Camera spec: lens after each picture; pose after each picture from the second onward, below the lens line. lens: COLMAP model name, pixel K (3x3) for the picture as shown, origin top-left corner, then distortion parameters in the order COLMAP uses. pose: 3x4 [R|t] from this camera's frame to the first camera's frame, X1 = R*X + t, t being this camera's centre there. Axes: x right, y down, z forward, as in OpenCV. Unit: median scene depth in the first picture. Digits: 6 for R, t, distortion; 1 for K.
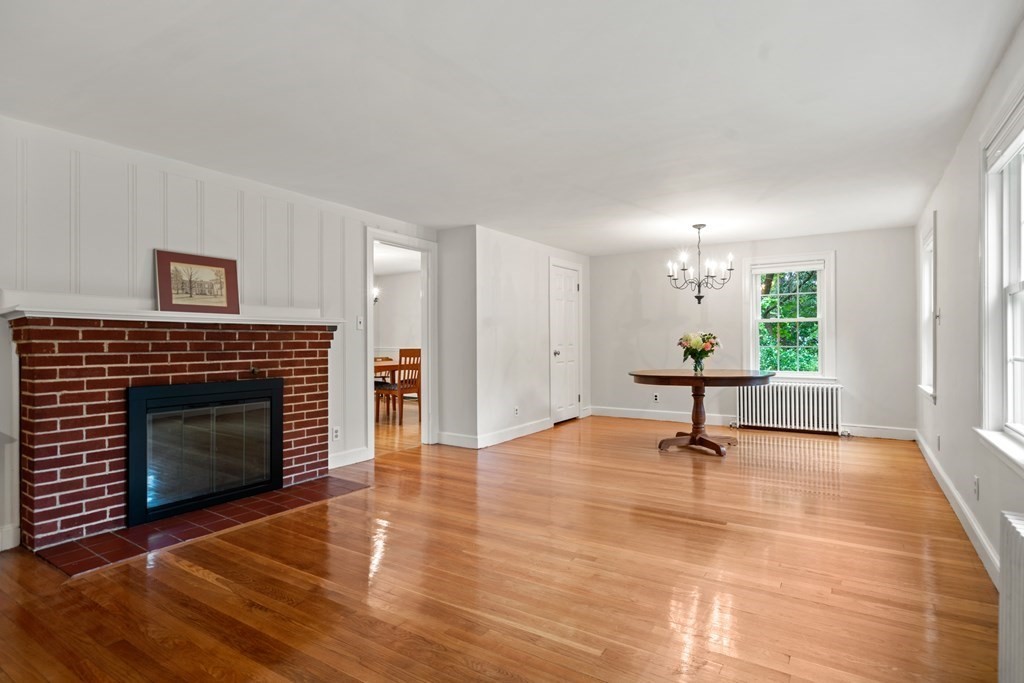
lens RADIAL K [[535.9, 0, 512.2], [0, 535.9, 342.9], [0, 0, 1]] dist [0.001337, 0.001969]
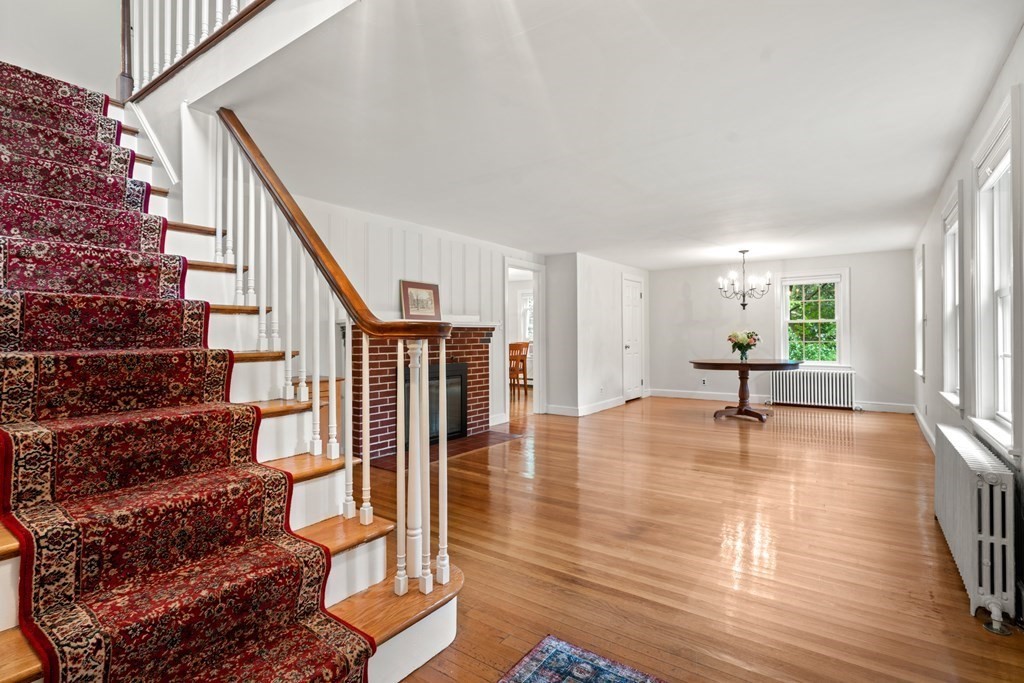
lens RADIAL K [[499.4, 0, 511.1], [0, 499.4, 337.7], [0, 0, 1]] dist [0.005234, 0.001297]
pose [[0.998560, -0.001620, -0.053631, -0.166348], [0.001493, 0.999996, -0.002403, -0.000778], [0.053635, 0.002319, 0.998558, -0.279760]]
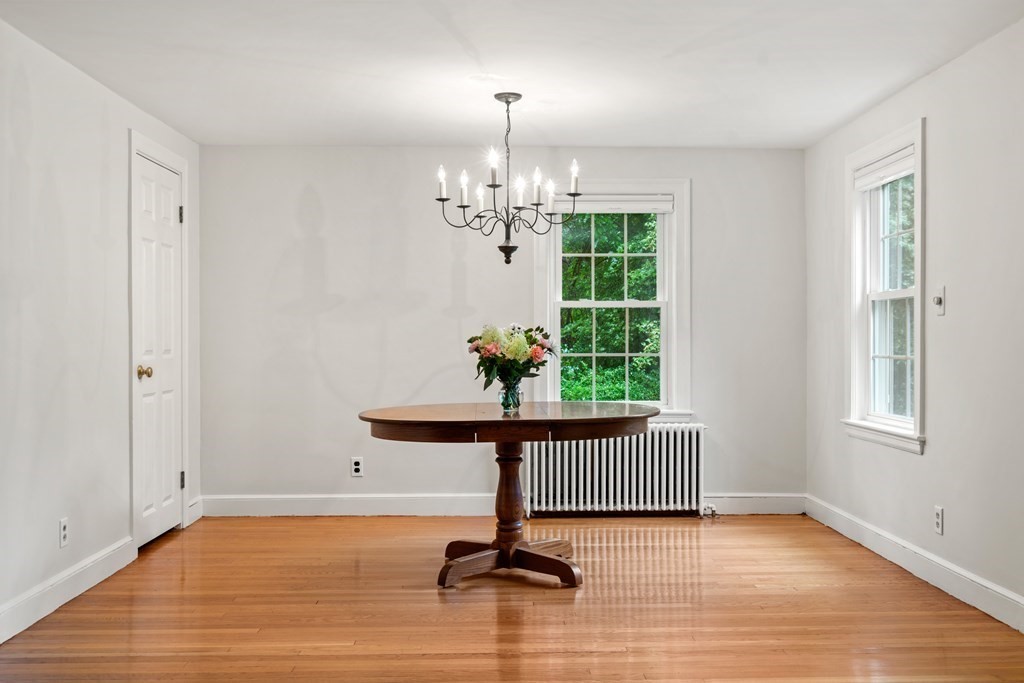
lens RADIAL K [[1021.2, 0, 514.3], [0, 1021.2, 346.7], [0, 0, 1]] dist [0.017911, 0.000000]
pose [[0.827960, 0.000954, 0.560787, -0.147383], [-0.000446, 0.999999, -0.001042, 0.000610], [-0.560787, 0.000613, 0.827960, 0.264676]]
